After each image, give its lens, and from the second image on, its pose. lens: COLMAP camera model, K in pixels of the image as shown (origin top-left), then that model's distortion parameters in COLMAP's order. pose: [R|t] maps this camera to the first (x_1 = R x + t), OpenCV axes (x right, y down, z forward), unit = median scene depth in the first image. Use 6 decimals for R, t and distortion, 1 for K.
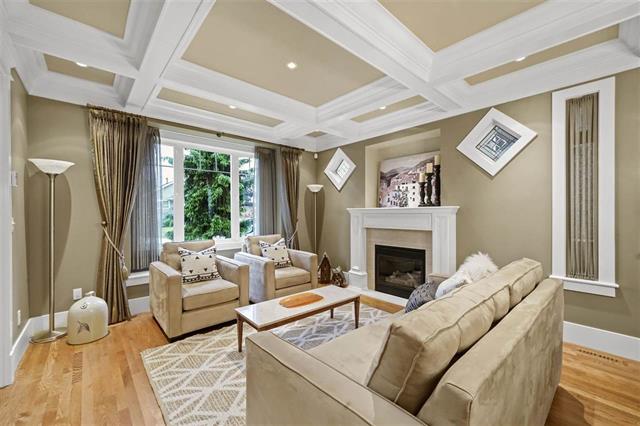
lens RADIAL K [[260.3, 0, 318.8], [0, 260.3, 212.0], [0, 0, 1]] dist [0.006417, 0.000796]
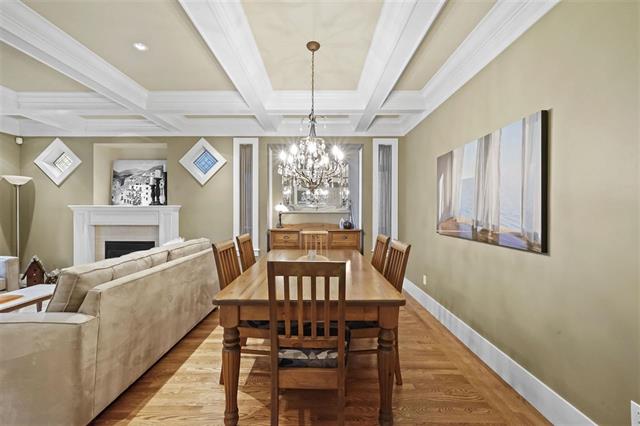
lens RADIAL K [[260.3, 0, 309.1], [0, 260.3, 209.9], [0, 0, 1]] dist [0.006417, 0.000796]
pose [[0.690050, 0.003435, 0.723754, 0.025307], [-0.007262, 0.999971, 0.002178, -0.006650], [-0.723725, -0.006759, 0.690055, -0.301558]]
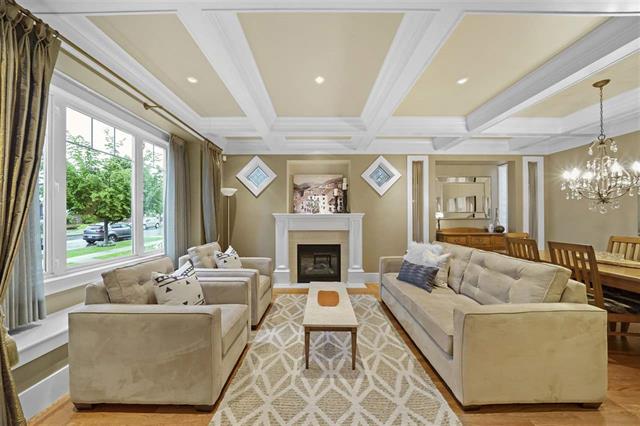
lens RADIAL K [[222.1, 0, 320.1], [0, 222.1, 214.5], [0, 0, 1]] dist [-0.006532, 0.000585]
pose [[0.672323, 0.011880, 0.740162, -0.476441], [-0.002660, 0.999904, -0.013632, 0.002118], [-0.740253, 0.007197, 0.672290, 0.243747]]
